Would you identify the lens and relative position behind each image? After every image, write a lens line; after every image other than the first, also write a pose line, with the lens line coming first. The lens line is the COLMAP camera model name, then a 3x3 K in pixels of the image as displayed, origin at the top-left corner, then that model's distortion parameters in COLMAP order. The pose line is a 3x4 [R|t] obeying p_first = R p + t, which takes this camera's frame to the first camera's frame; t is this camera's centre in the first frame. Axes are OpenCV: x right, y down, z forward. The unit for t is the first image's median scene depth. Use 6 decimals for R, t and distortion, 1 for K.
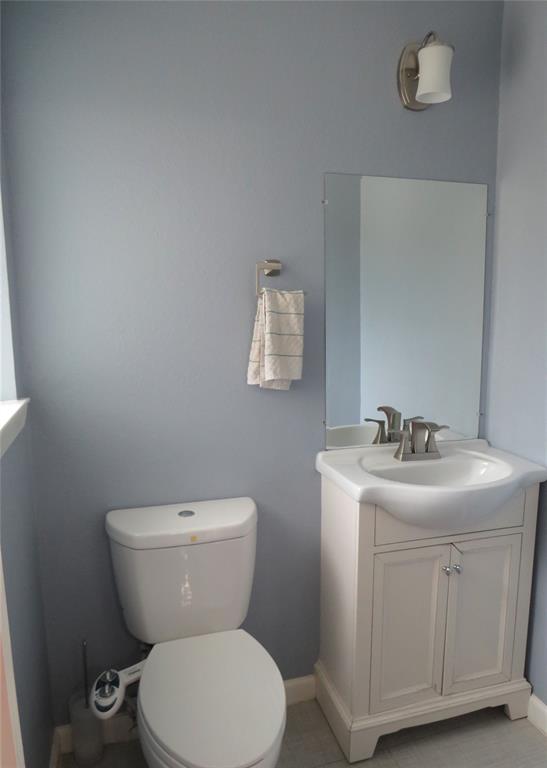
lens RADIAL K [[521.1, 0, 273.5], [0, 521.1, 384.0], [0, 0, 1]] dist [-0.006380, -0.001749]
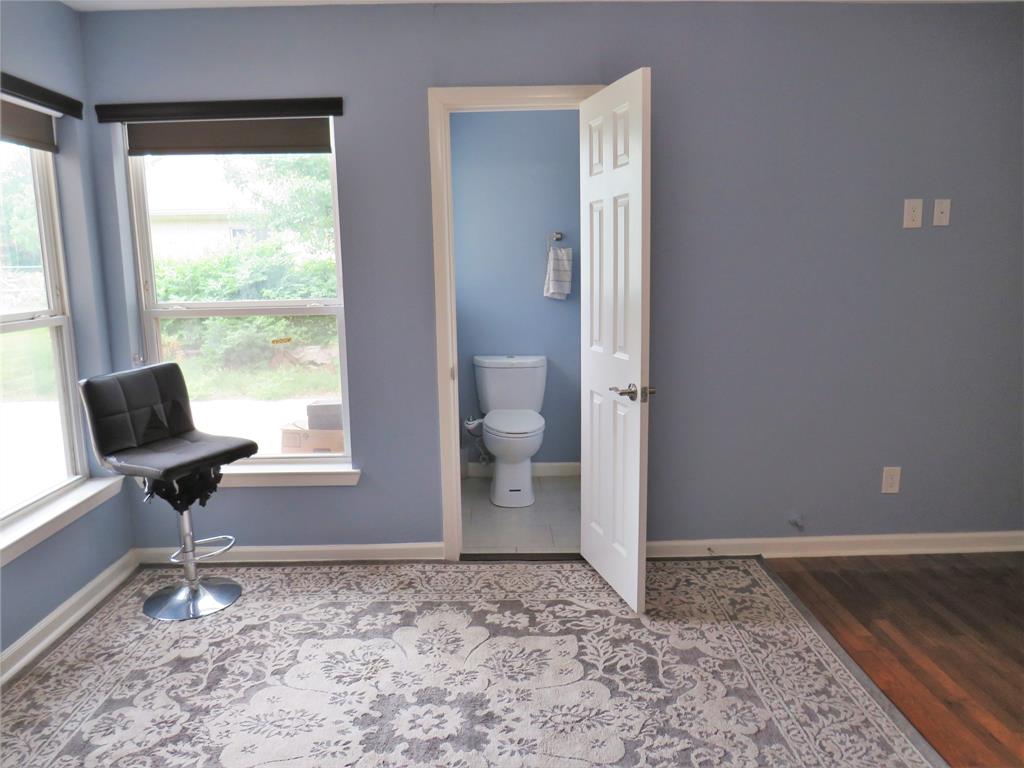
lens RADIAL K [[734.2, 0, 512.0], [0, 734.2, 384.0], [0, 0, 1]] dist [-0.007017, 0.000803]
pose [[0.965416, 0.036947, -0.258084, 0.576639], [-0.031813, 0.999205, 0.024042, 0.275645], [0.258767, -0.015000, 0.965823, -1.758122]]
